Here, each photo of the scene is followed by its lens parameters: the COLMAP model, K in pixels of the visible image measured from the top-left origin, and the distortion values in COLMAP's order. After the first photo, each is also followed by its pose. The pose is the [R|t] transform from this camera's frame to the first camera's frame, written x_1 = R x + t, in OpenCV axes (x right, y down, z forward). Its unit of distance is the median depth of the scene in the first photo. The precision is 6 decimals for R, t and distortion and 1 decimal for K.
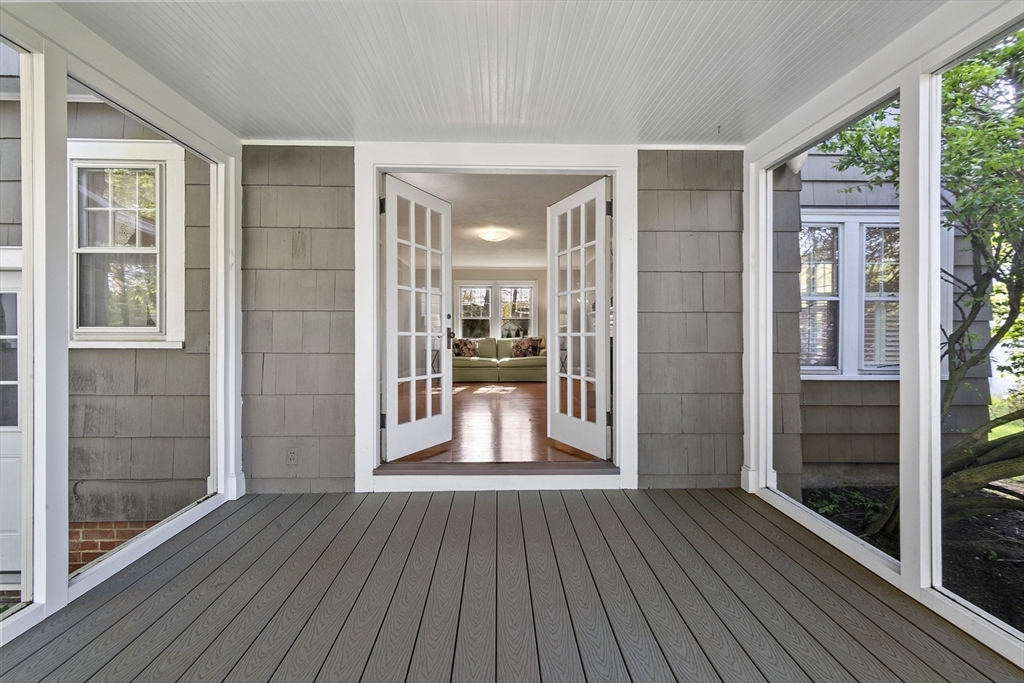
lens RADIAL K [[452.6, 0, 514.5], [0, 452.6, 335.3], [0, 0, 1]] dist [0.008189, -0.002678]
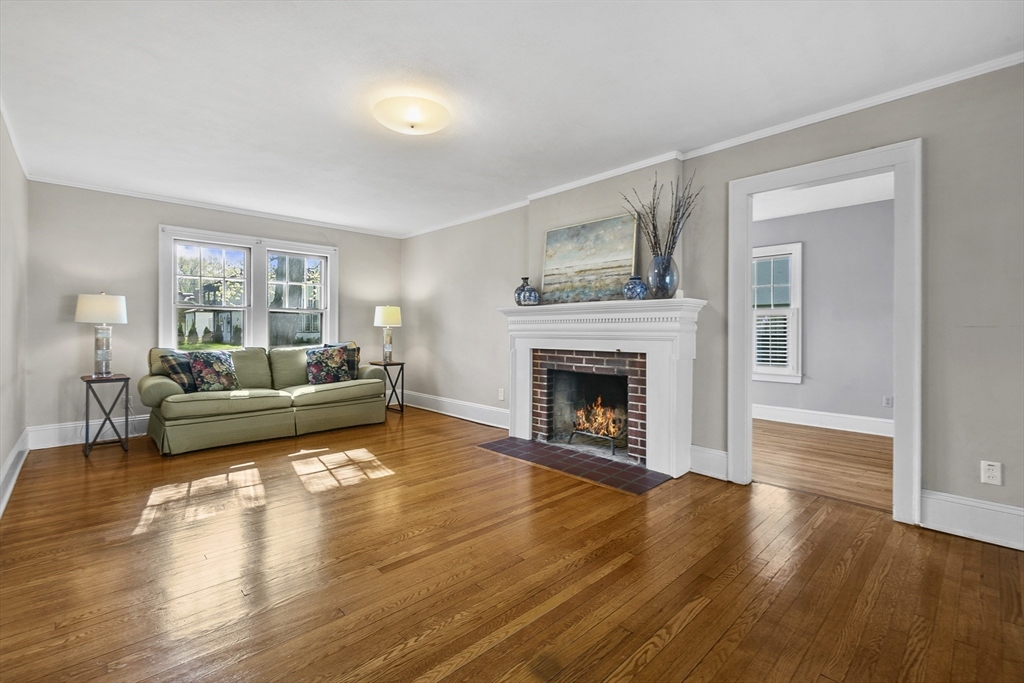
lens RADIAL K [[452.6, 0, 509.1], [0, 452.6, 326.3], [0, 0, 1]] dist [0.008189, -0.002678]
pose [[0.748244, 0.009569, 0.663355, -0.182787], [-0.001931, 0.999923, -0.012247, -0.012973], [-0.663421, 0.007882, 0.748205, 0.441225]]
